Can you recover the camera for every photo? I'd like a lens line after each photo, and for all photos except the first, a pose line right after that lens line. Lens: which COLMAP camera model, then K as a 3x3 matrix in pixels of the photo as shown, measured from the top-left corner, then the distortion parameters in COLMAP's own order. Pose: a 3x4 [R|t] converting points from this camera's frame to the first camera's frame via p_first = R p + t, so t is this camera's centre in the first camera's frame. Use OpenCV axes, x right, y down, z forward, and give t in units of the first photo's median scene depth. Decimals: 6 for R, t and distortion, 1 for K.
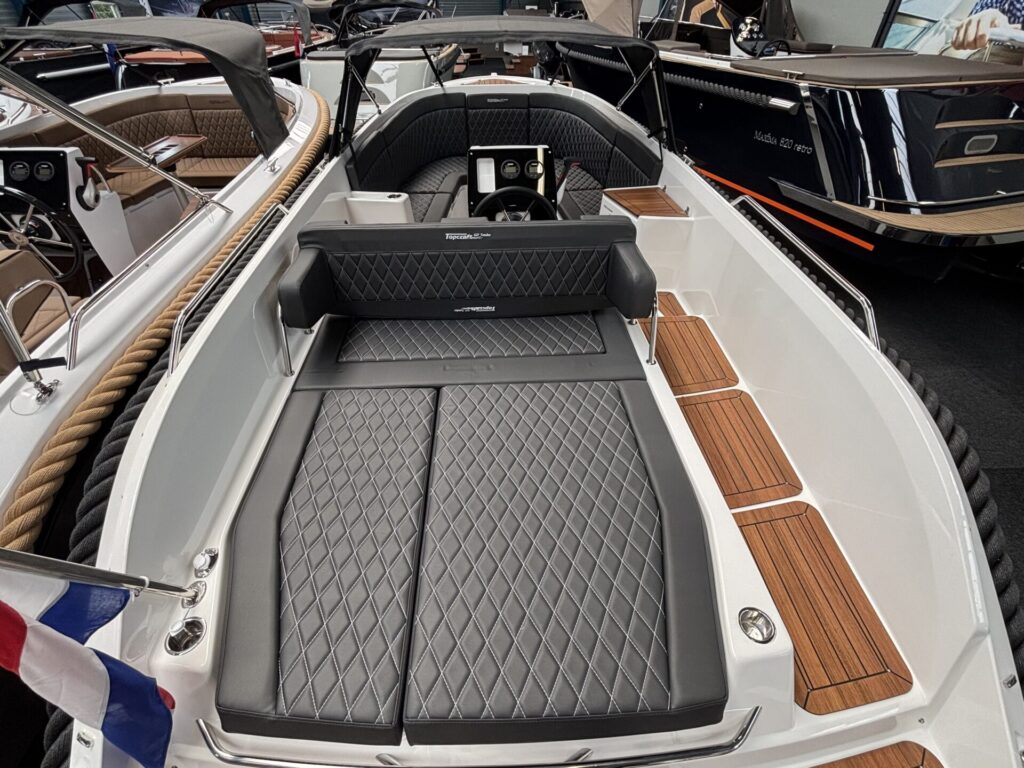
lens RADIAL K [[485.3, 0, 512.0], [0, 485.3, 384.0], [0, 0, 1]] dist [-0.003306, -0.000179]
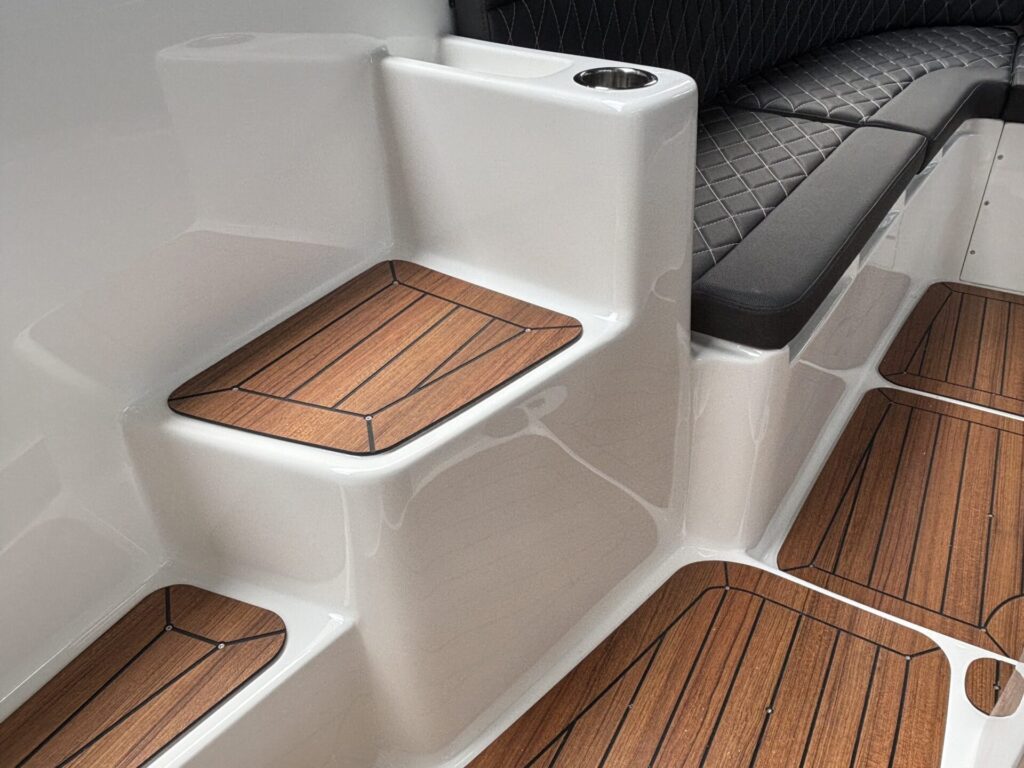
lens RADIAL K [[766.1, 0, 512.0], [0, 766.1, 384.0], [0, 0, 1]] dist [-0.000455, -0.001014]
pose [[0.842500, 0.305236, -0.443873, -0.090774], [-0.329780, 0.943776, 0.023059, -0.213607], [0.425956, 0.126954, 0.895793, 0.577200]]
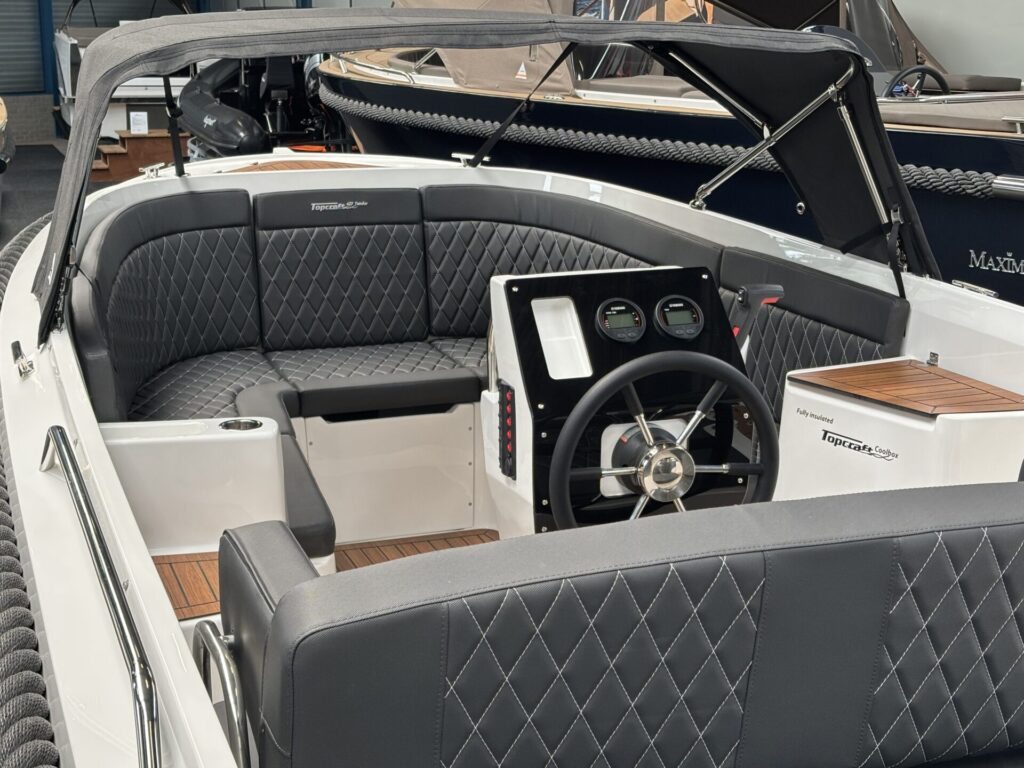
lens RADIAL K [[1622.2, 0, 512.0], [0, 1622.2, 384.0], [0, 0, 1]] dist [0.229859, -0.035699]
pose [[0.954247, -0.063643, 0.292168, -0.306856], [0.184963, 0.893360, -0.409507, 0.071956], [-0.234949, 0.444811, 0.864258, -0.040218]]
